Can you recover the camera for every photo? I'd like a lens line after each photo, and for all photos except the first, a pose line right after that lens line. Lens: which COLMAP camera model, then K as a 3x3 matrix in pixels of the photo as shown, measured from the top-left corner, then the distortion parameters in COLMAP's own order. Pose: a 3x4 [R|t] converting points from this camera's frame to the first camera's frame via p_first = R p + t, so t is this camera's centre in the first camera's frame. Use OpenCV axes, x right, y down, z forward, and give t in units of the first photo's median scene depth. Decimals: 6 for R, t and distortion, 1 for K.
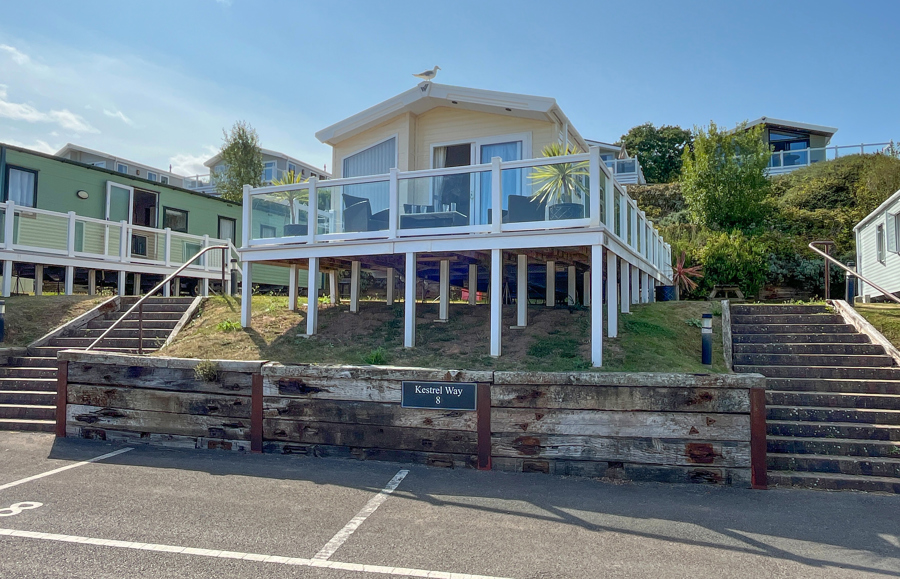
lens RADIAL K [[602.8, 0, 468.9], [0, 602.8, 264.6], [0, 0, 1]] dist [0.000117, -0.002564]
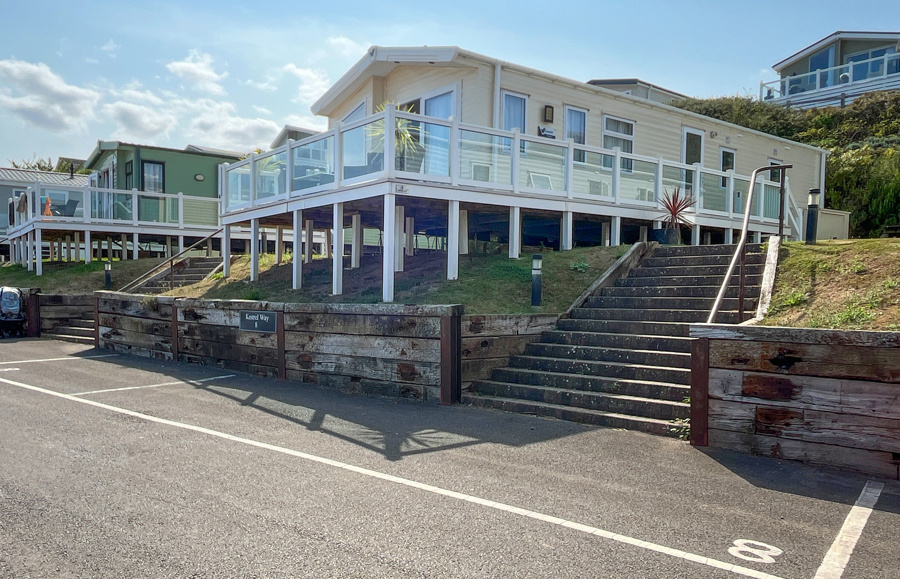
lens RADIAL K [[760.5, 0, 450.0], [0, 760.5, 291.8], [0, 0, 1]] dist [-0.012584, 0.000237]
pose [[0.859929, -0.004291, -0.510395, 1.139329], [0.047766, 0.996253, 0.072101, 0.057006], [0.508173, -0.086381, 0.856912, -0.179013]]
